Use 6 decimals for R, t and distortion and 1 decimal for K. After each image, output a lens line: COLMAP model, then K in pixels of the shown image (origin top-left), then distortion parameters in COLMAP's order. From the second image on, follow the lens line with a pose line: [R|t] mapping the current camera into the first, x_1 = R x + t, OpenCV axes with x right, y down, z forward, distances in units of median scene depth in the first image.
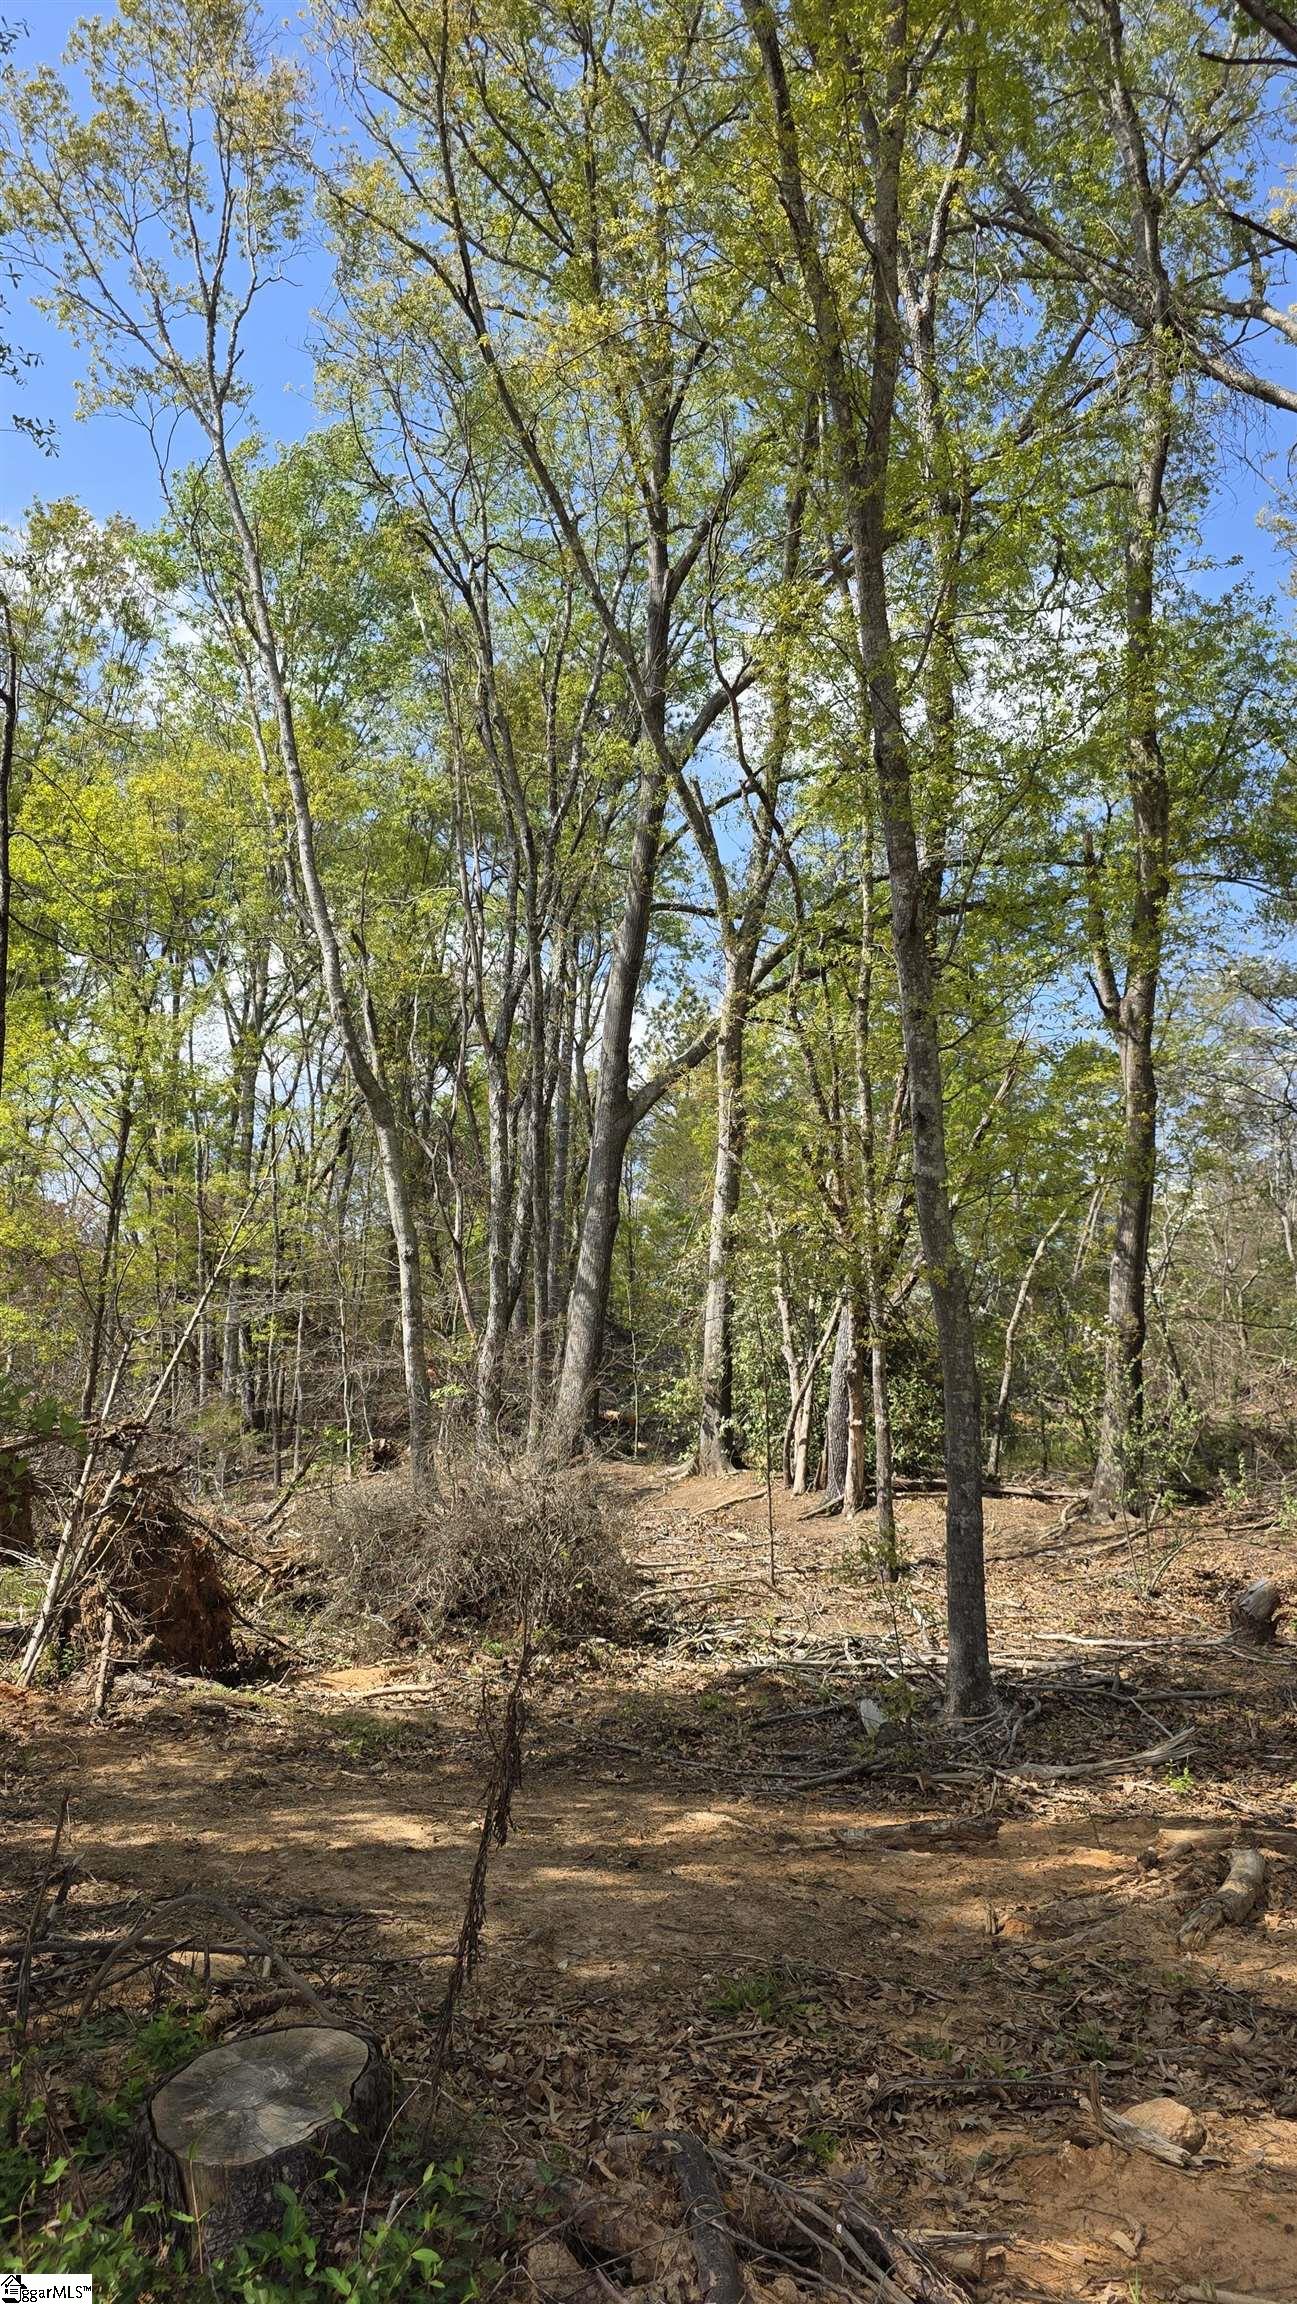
lens RADIAL K [[1549.4, 0, 646.7], [0, 1549.4, 1145.3], [0, 0, 1]] dist [0.004896, 0.000192]
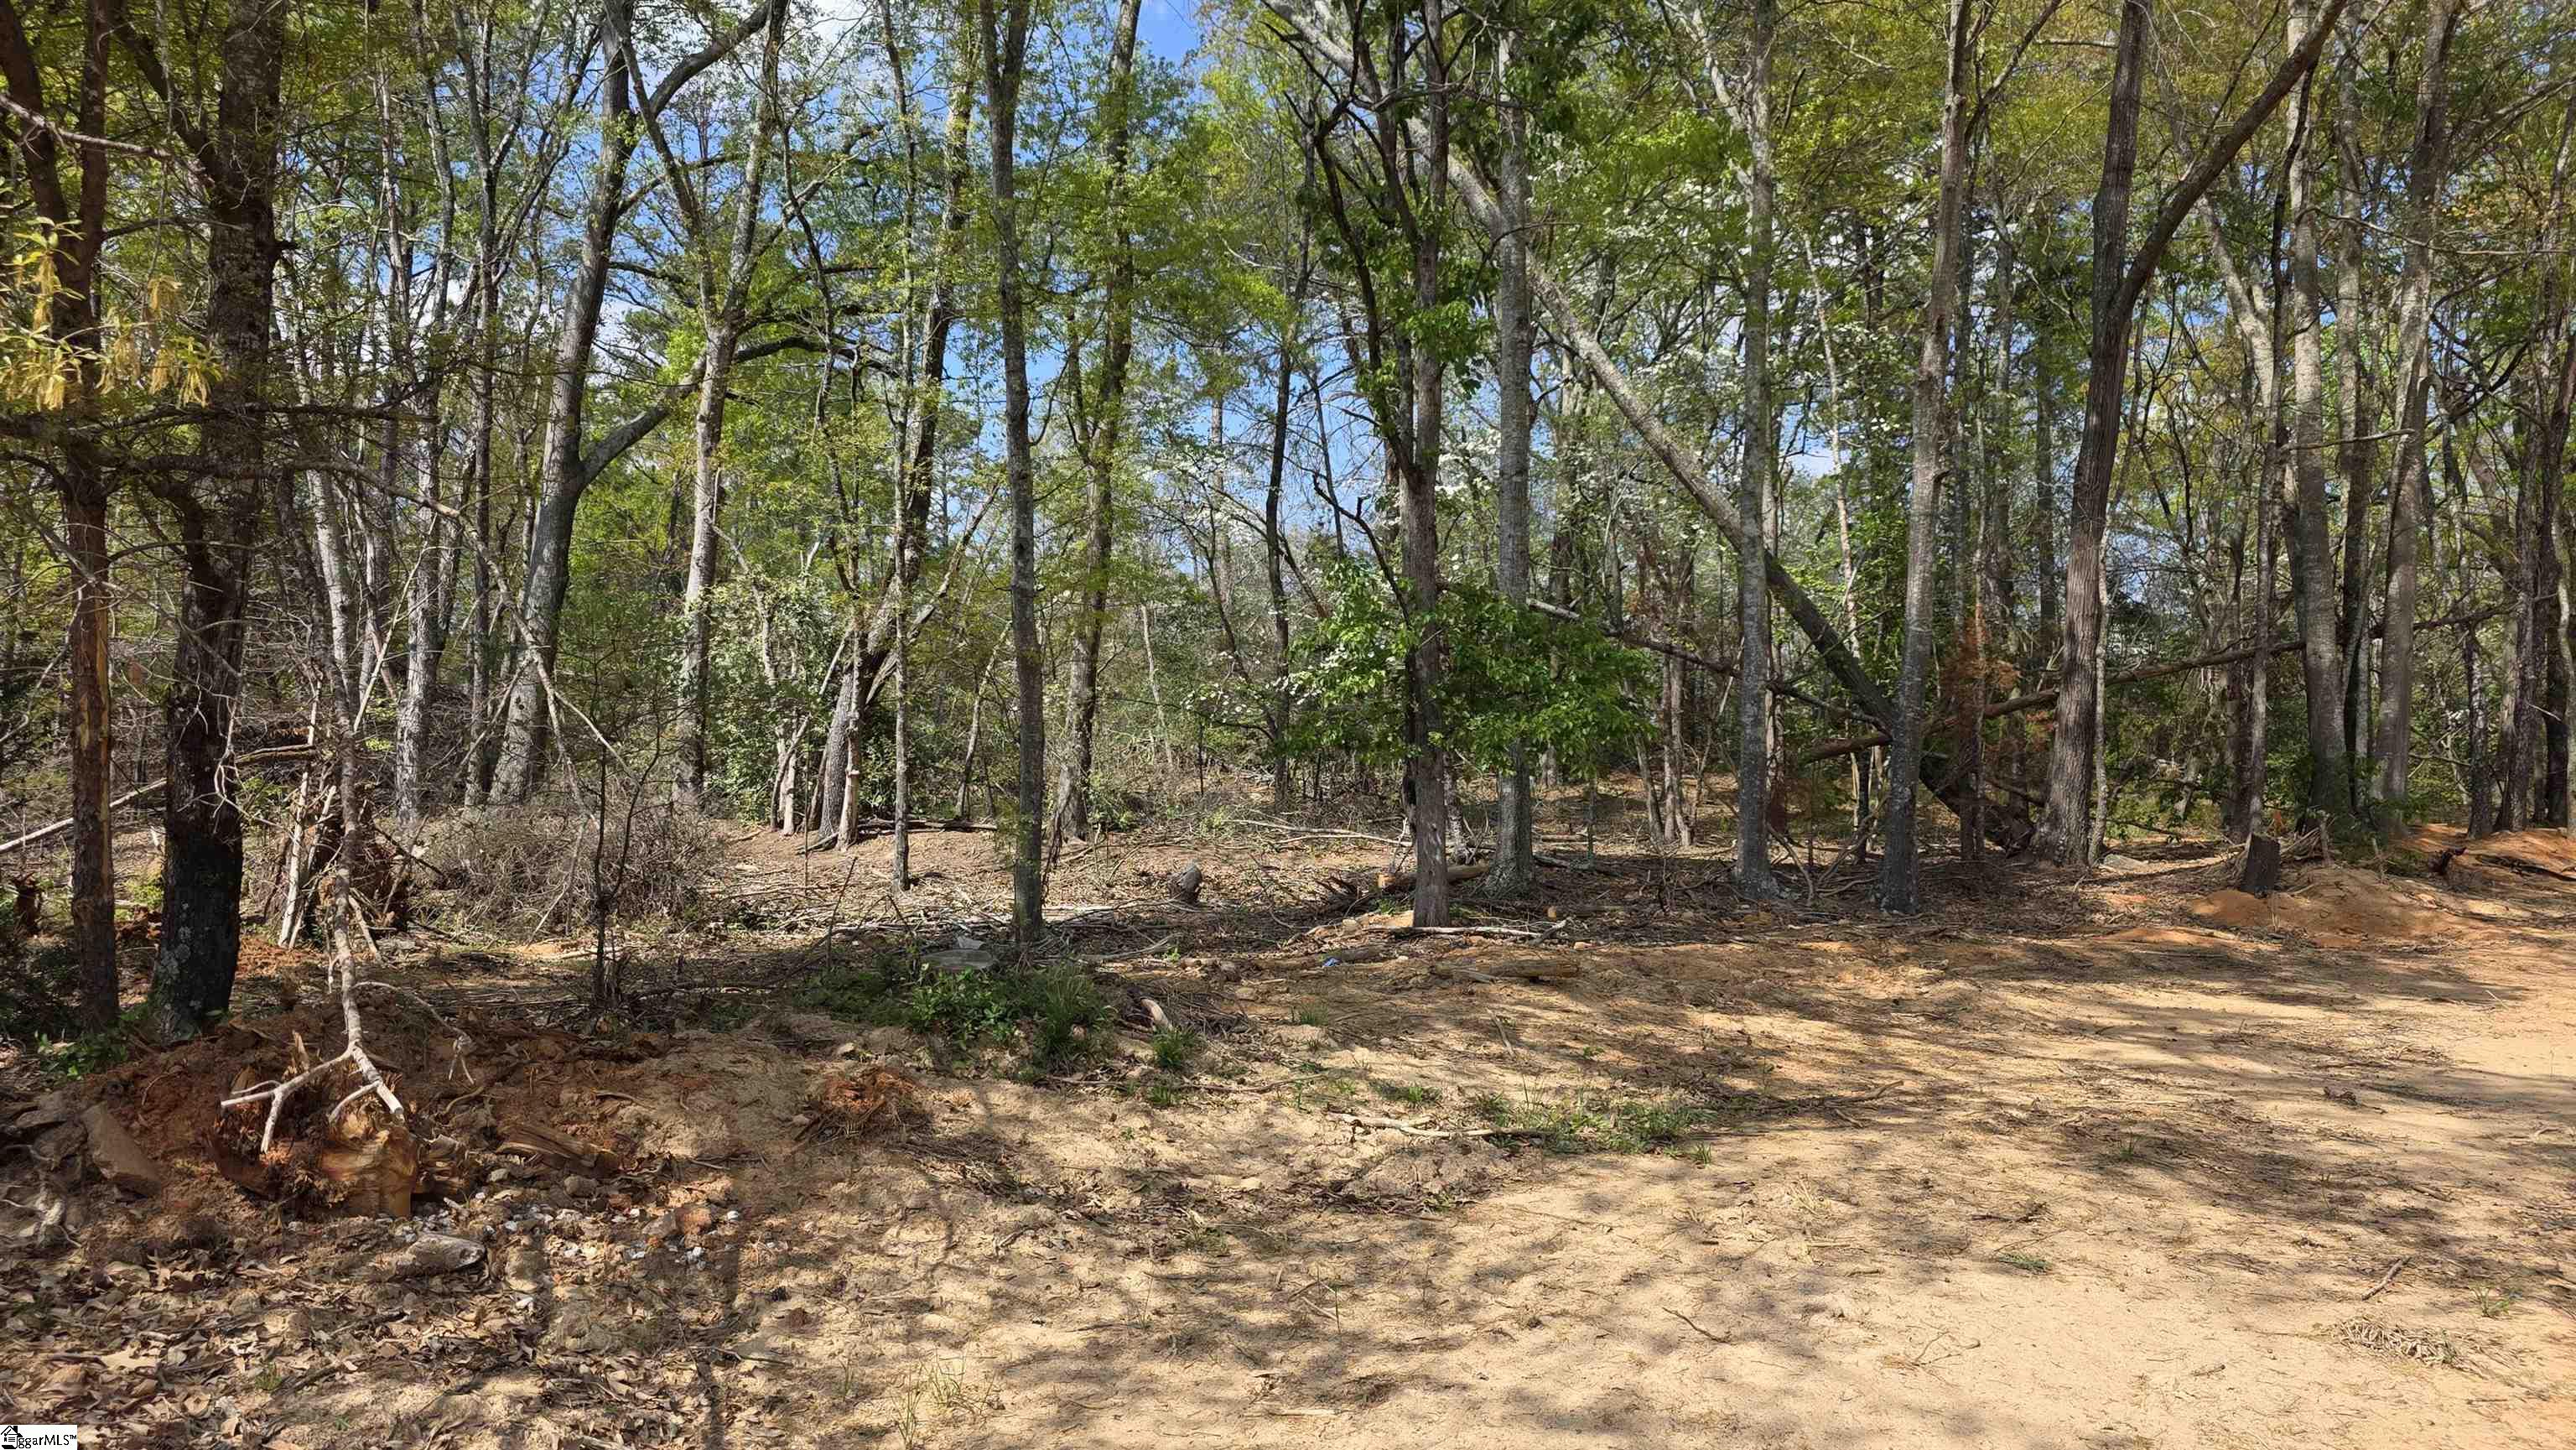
lens RADIAL K [[1732.4, 0, 1287.7], [0, 1732.4, 725.5], [0, 0, 1]] dist [0.004896, 0.000192]
pose [[0.876601, 0.025241, 0.480555, -0.212557], [-0.084441, 0.991197, 0.101970, -0.020171], [-0.473751, -0.129966, 0.871016, -0.310914]]
